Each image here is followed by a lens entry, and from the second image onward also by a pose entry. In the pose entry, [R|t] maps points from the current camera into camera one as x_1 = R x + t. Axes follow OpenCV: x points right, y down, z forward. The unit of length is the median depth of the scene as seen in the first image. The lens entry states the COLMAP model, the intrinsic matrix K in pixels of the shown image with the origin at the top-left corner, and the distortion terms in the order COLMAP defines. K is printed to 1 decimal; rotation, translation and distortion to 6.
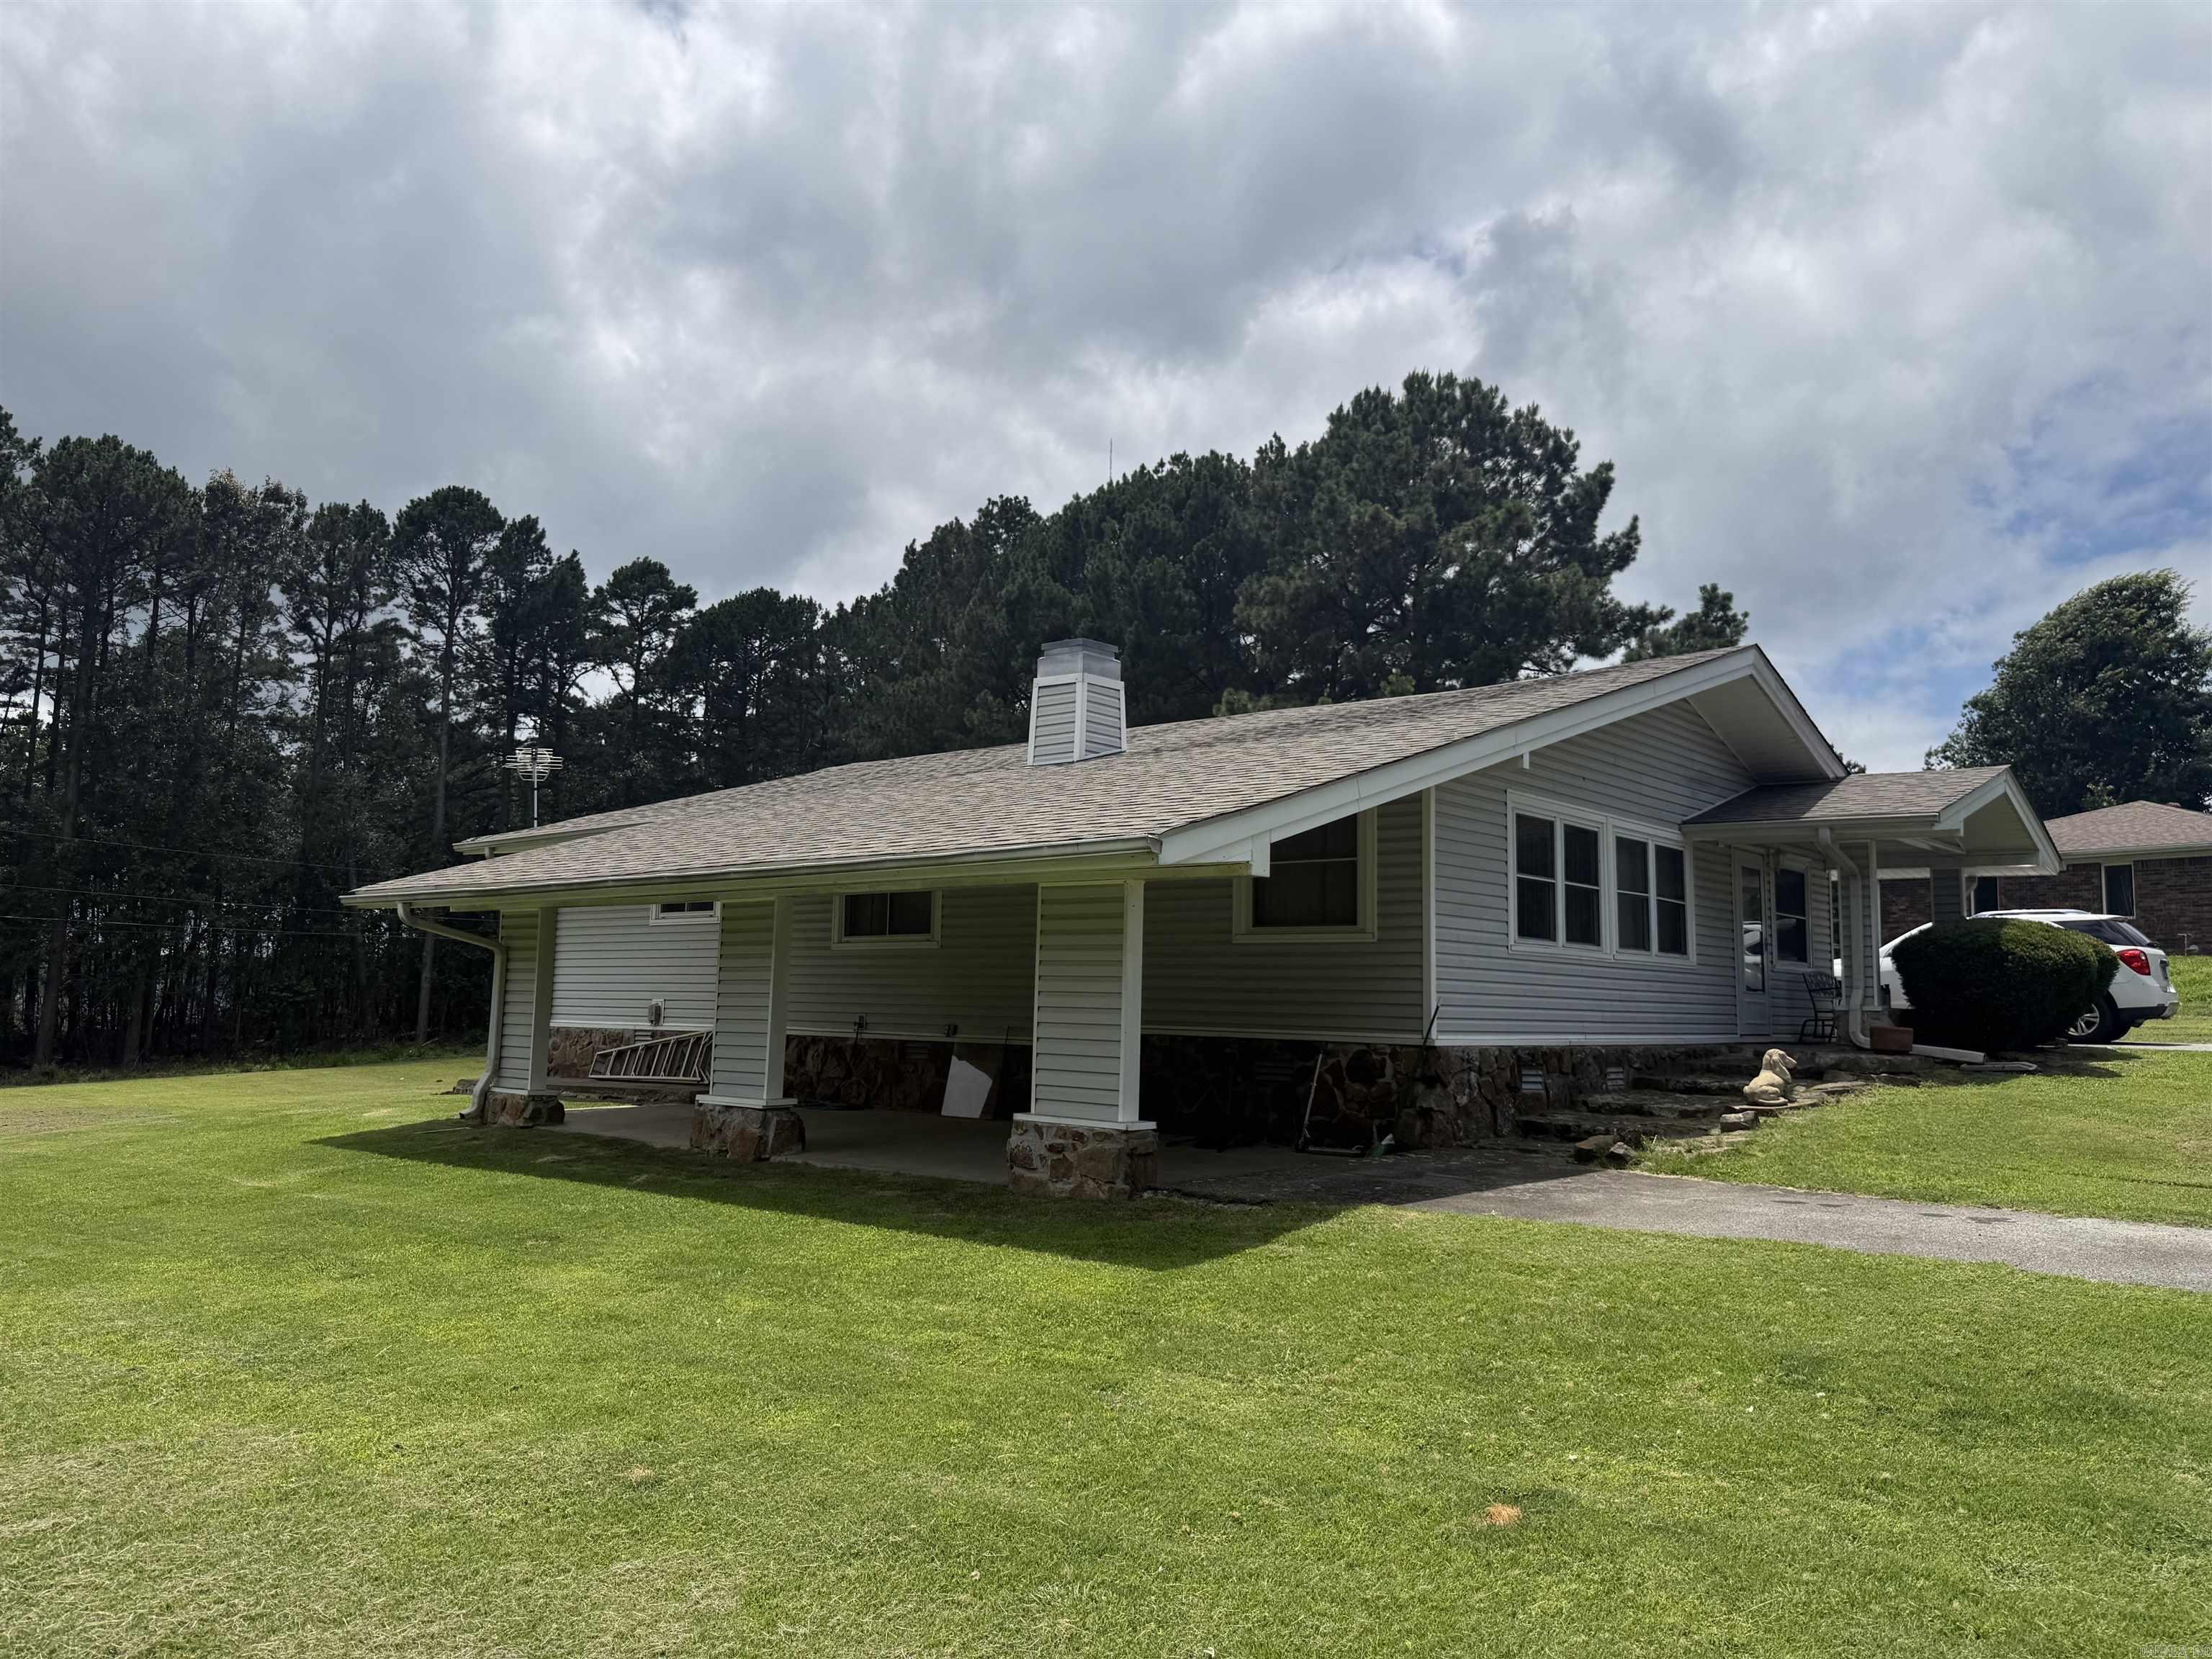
lens RADIAL K [[1572.7, 0, 1106.8], [0, 1572.7, 842.4], [0, 0, 1]] dist [0.120413, -0.167357]
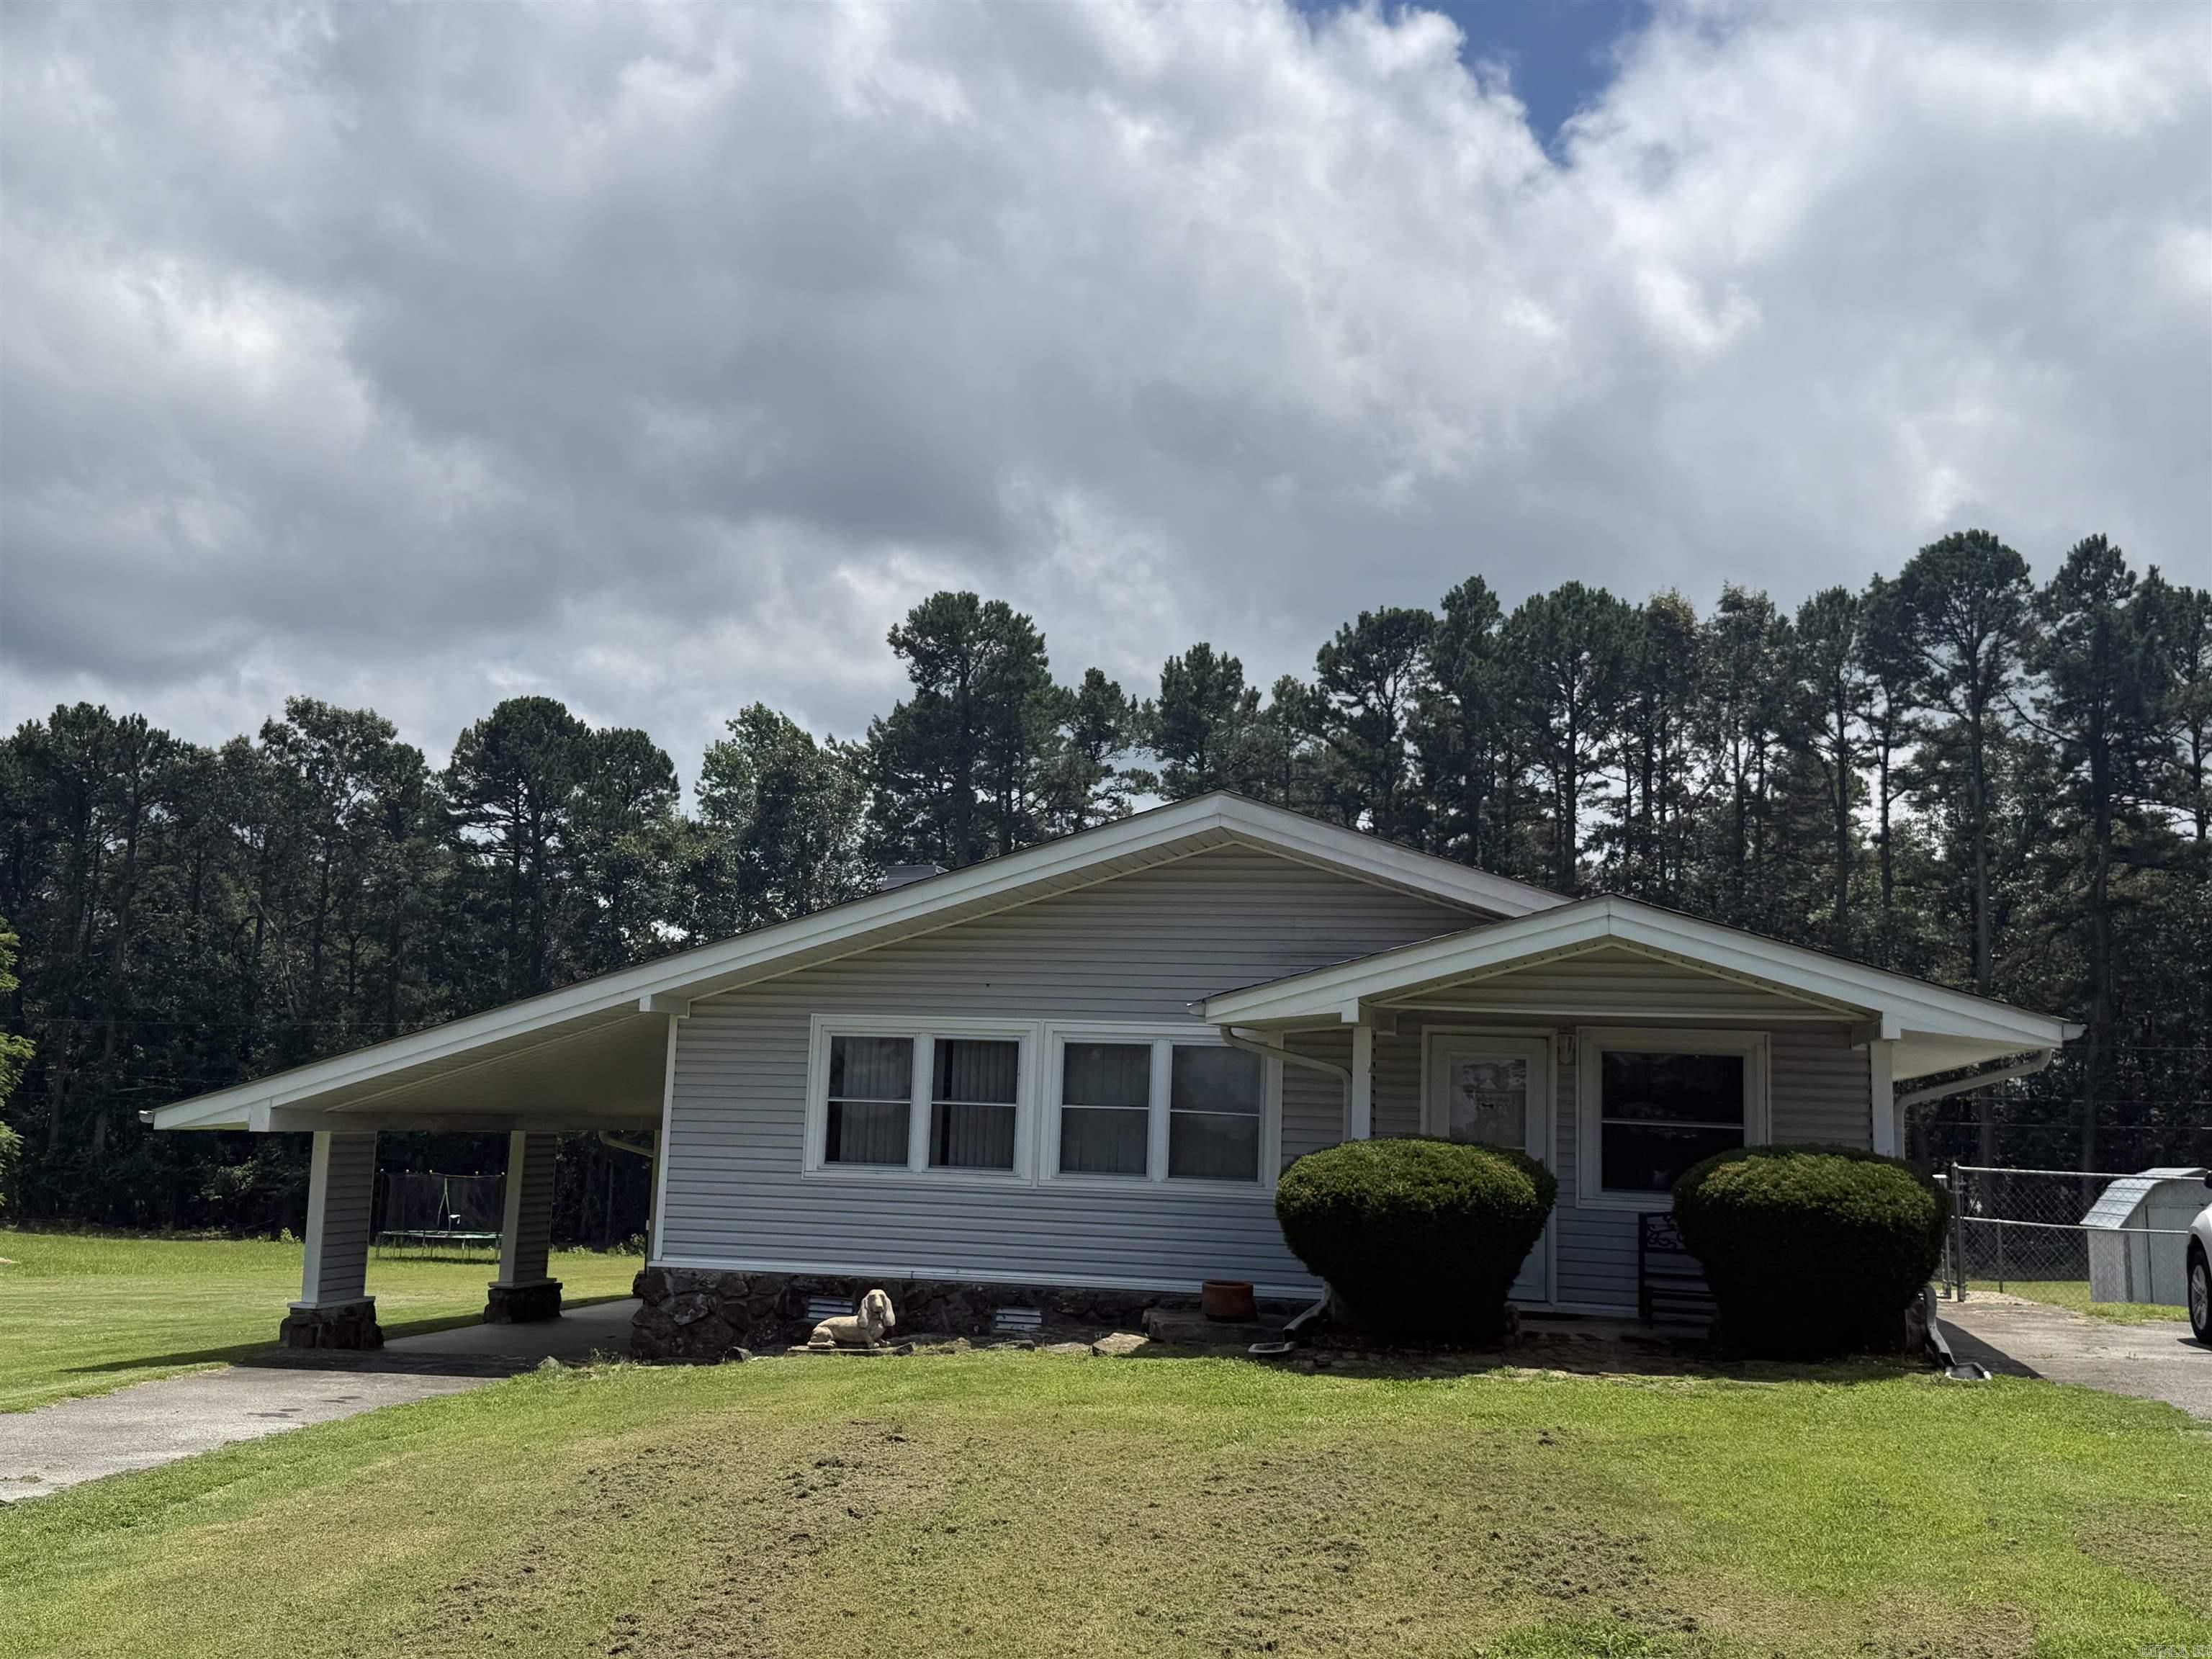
lens RADIAL K [[2348.5, 0, 1106.0], [0, 2348.5, 829.5], [0, 0, 1]] dist [0.137471, 0.004610]
pose [[0.476596, -0.115552, -0.871495, 0.387219], [0.064074, 0.993253, -0.096655, 0.001448], [0.876784, -0.009775, 0.480784, 0.105384]]
